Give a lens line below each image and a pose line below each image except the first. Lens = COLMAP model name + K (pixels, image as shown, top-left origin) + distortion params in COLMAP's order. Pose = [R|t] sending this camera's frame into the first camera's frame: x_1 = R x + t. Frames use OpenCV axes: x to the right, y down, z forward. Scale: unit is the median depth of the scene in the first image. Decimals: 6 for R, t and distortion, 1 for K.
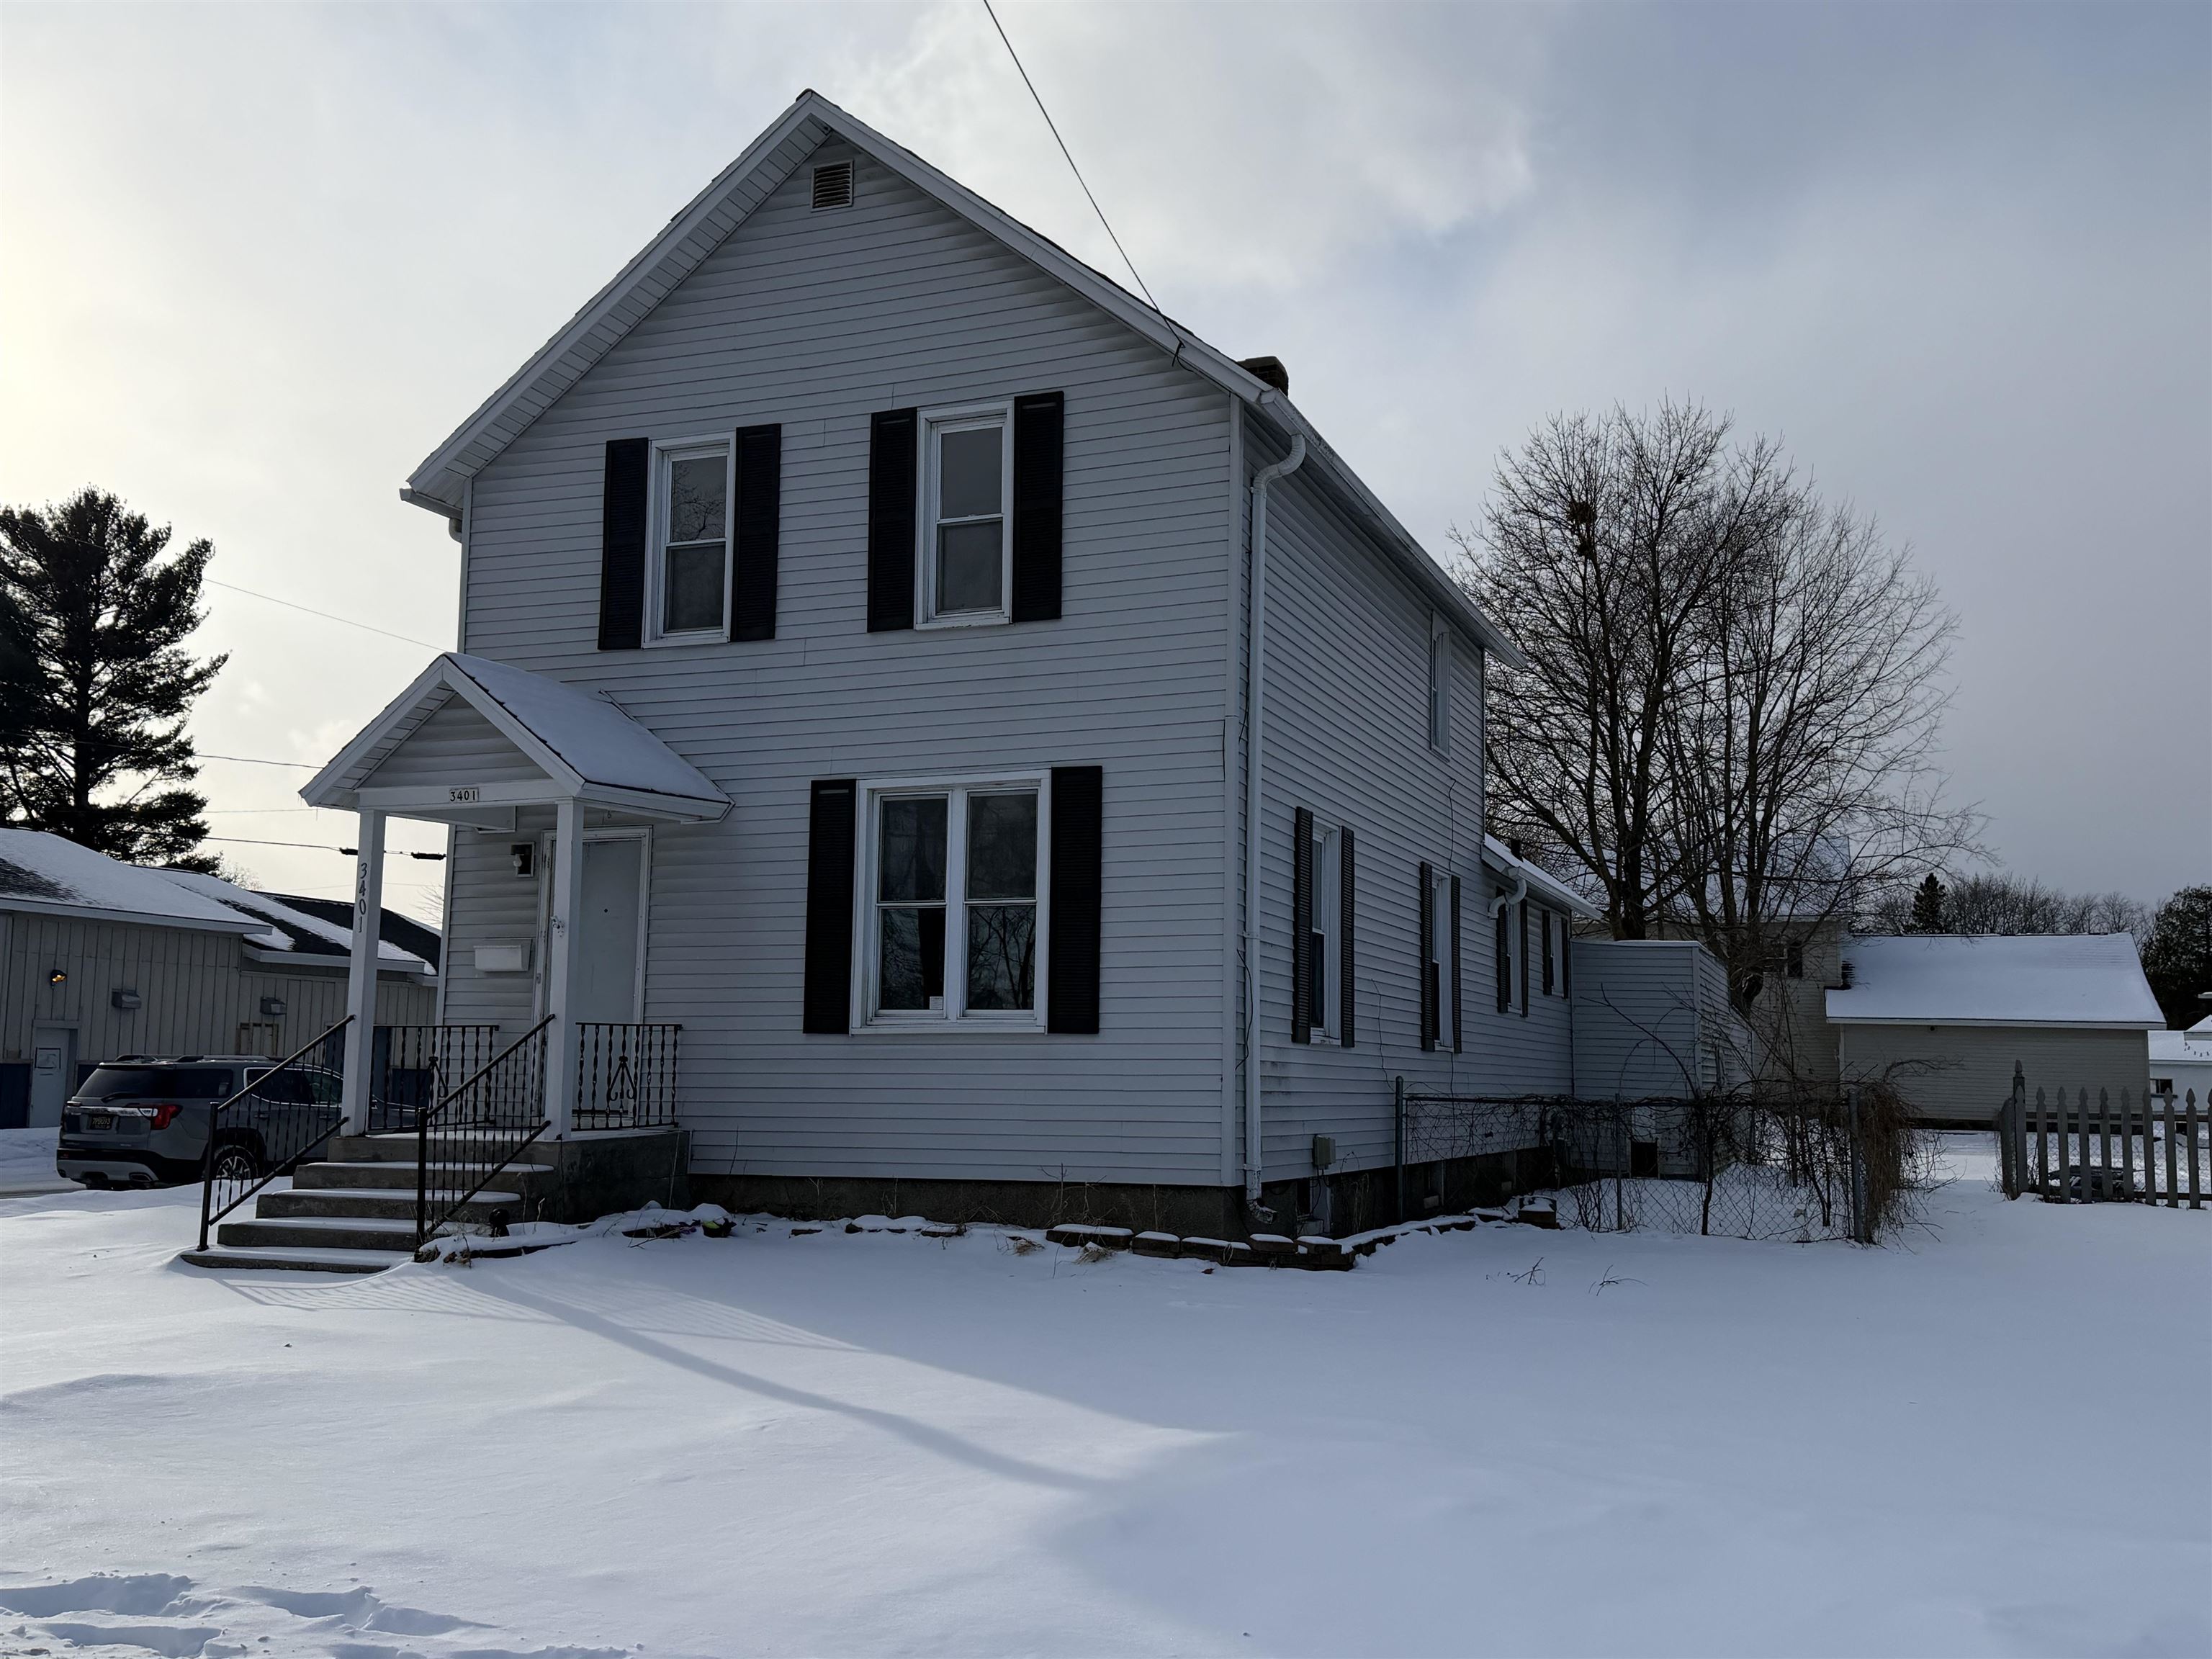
lens RADIAL K [[2024.2, 0, 1104.9], [0, 2024.2, 838.8], [0, 0, 1]] dist [0.081254, 0.000000]
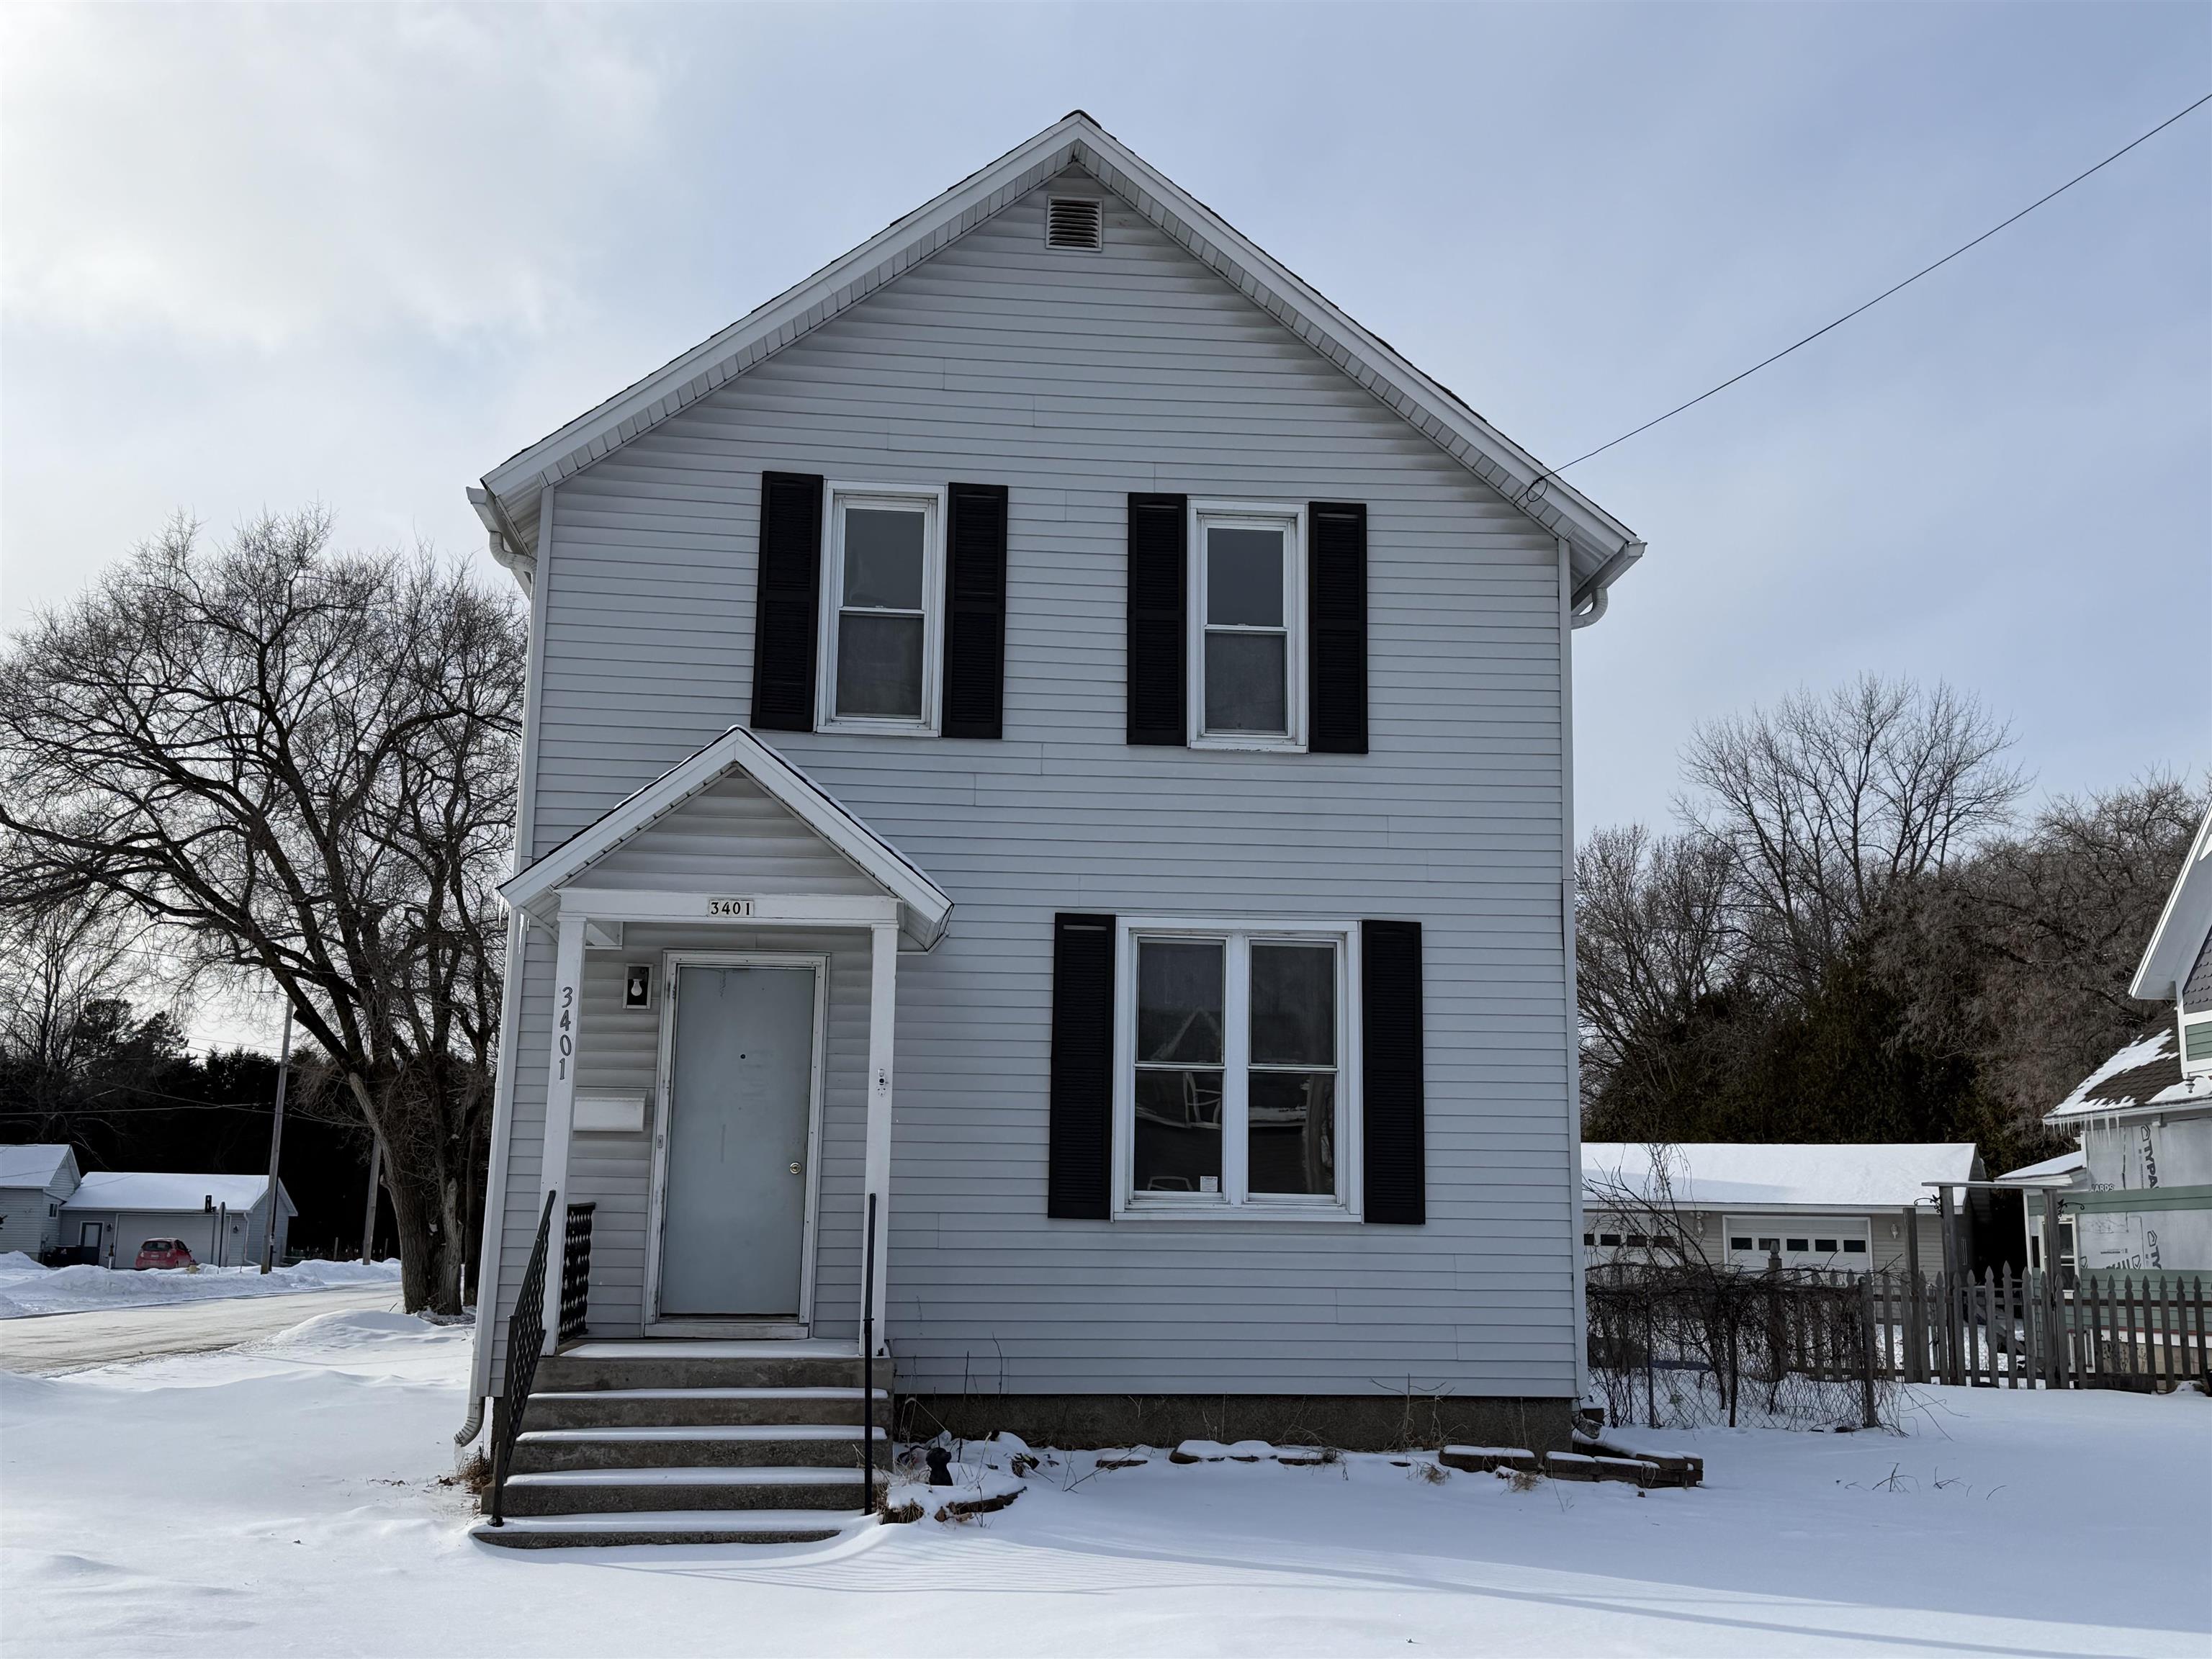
lens RADIAL K [[2290.7, 0, 1121.2], [0, 2290.7, 814.0], [0, 0, 1]] dist [0.110323, 0.000000]
pose [[0.888145, 0.086127, 0.451420, -0.561063], [-0.056609, 0.995304, -0.078521, 0.003727], [-0.456063, 0.044184, 0.888850, 0.144251]]
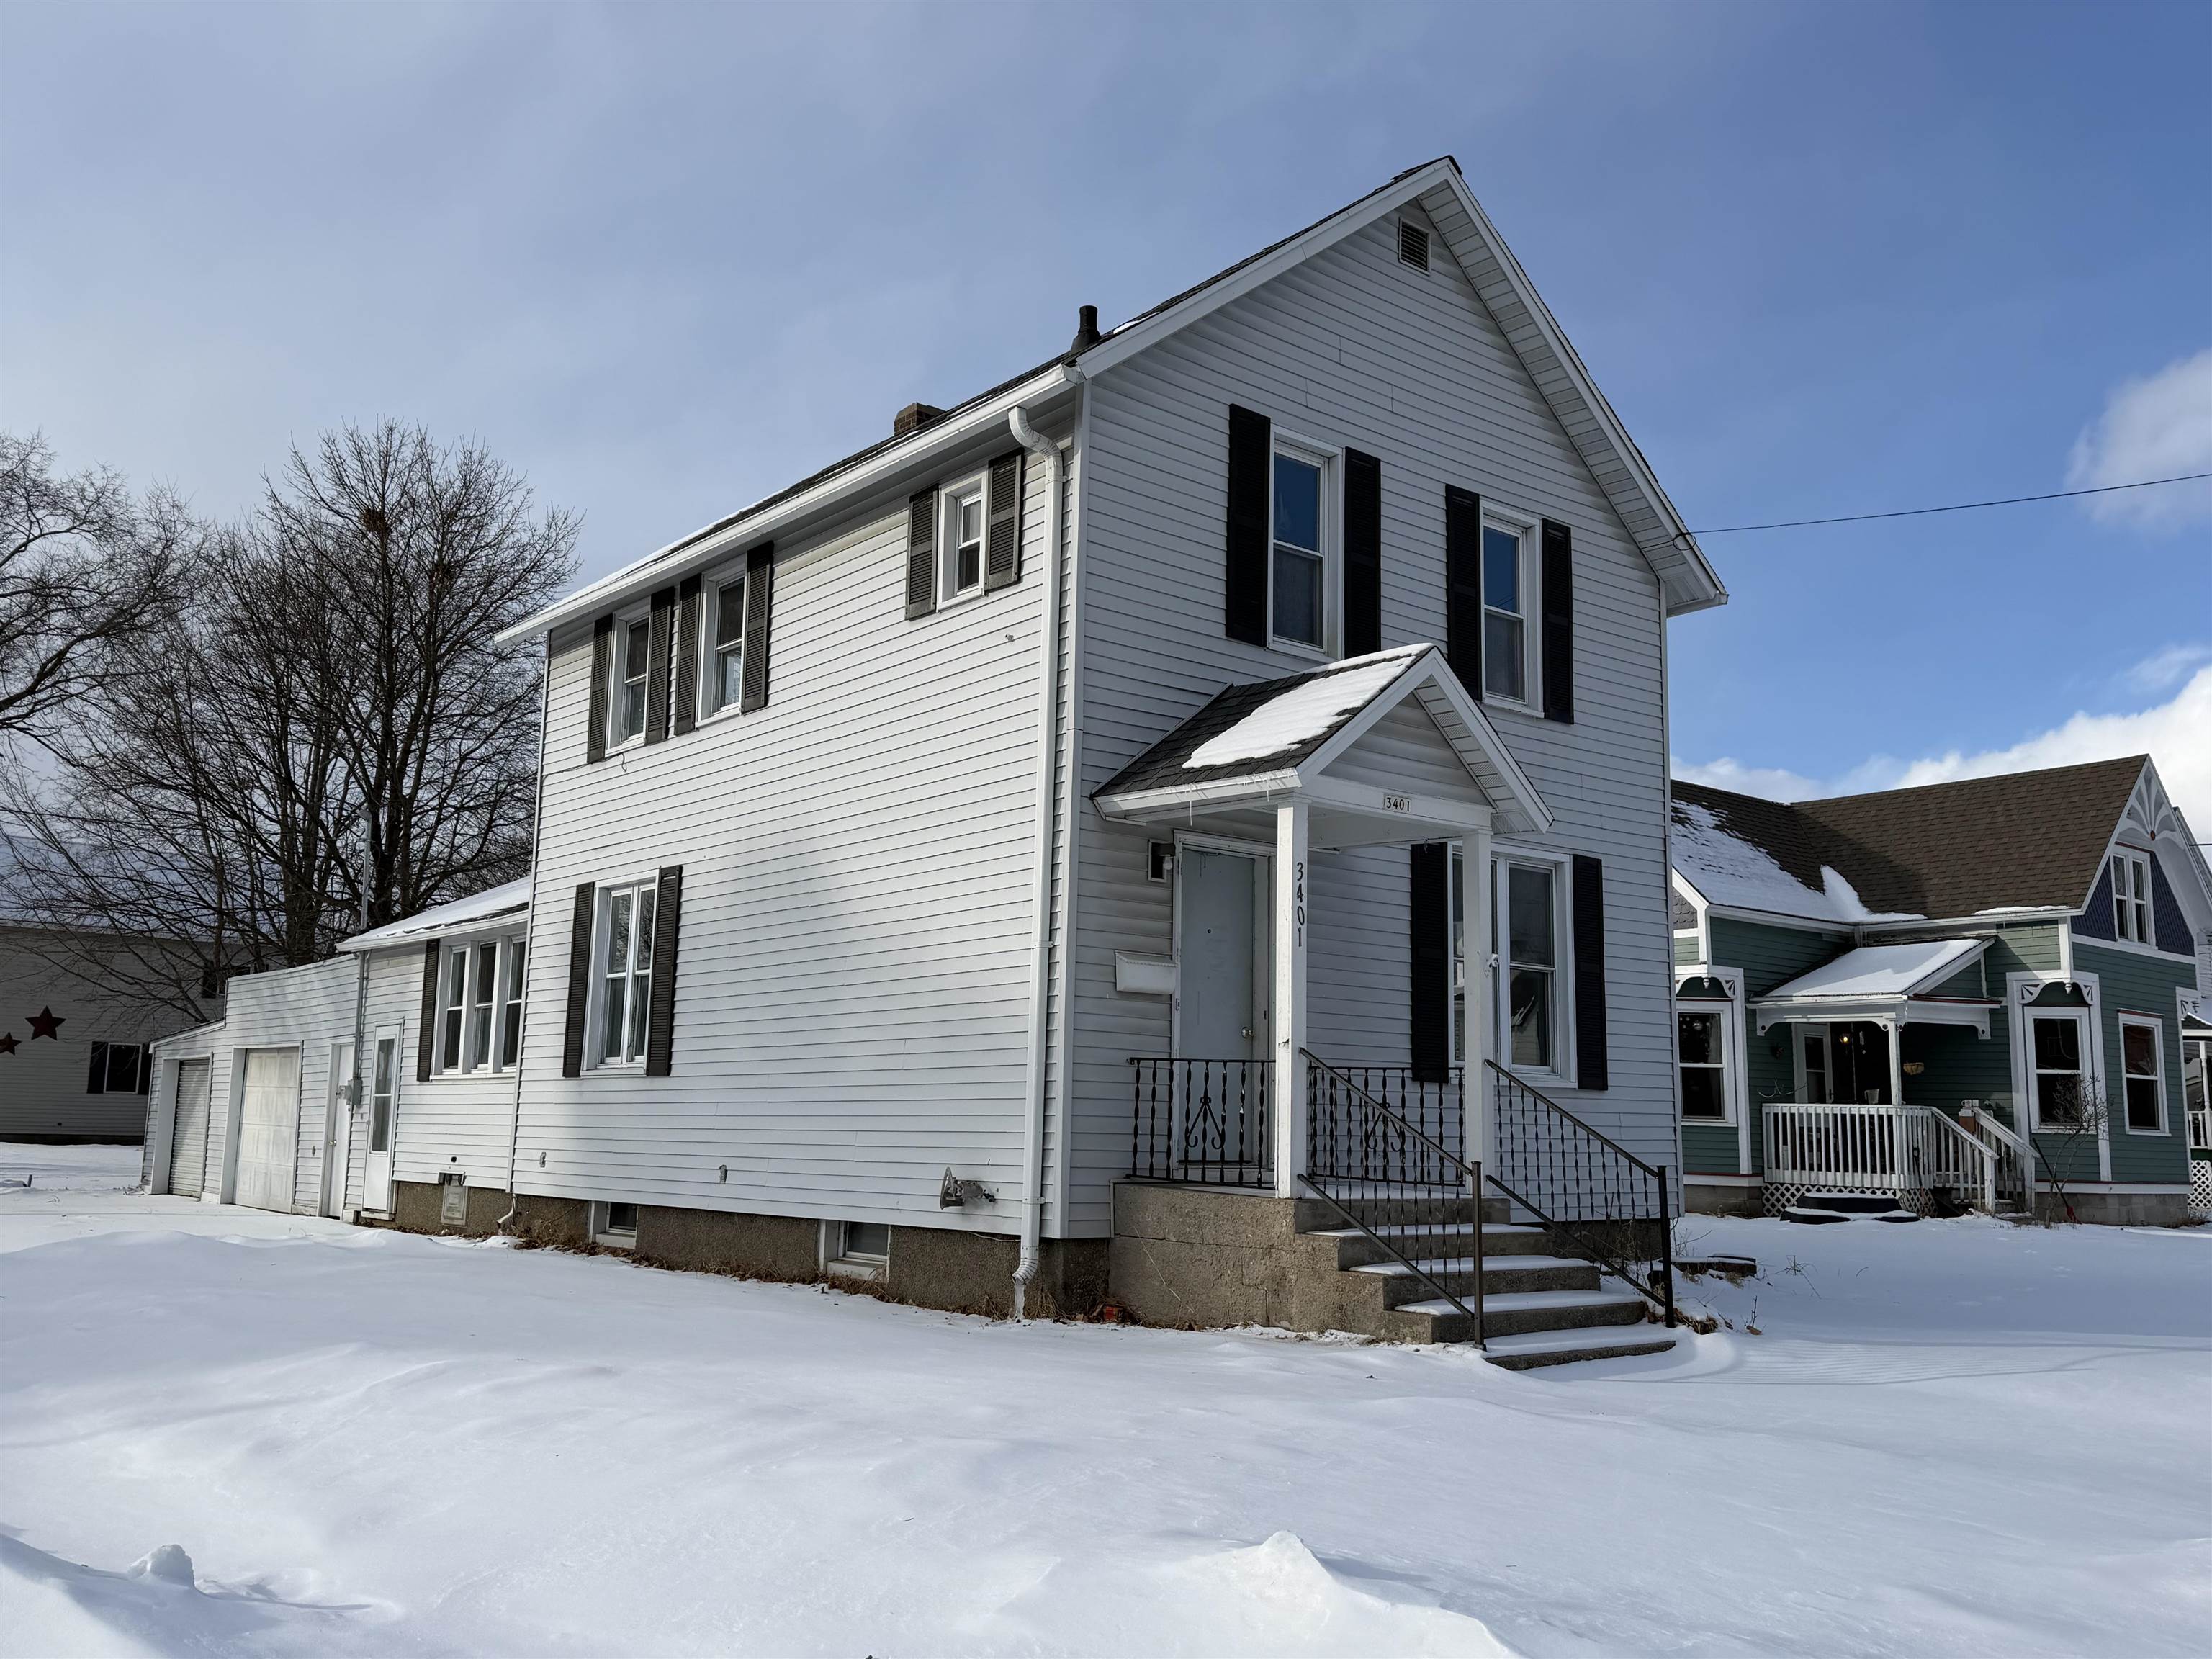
lens RADIAL K [[1848.8, 0, 1111.4], [0, 1848.8, 837.4], [0, 0, 1]] dist [0.074927, 0.000021]
pose [[0.479672, 0.131609, 0.867522, -1.025461], [-0.117026, 0.989450, -0.085400, 0.072941], [-0.869609, -0.060559, 0.490013, 0.691348]]
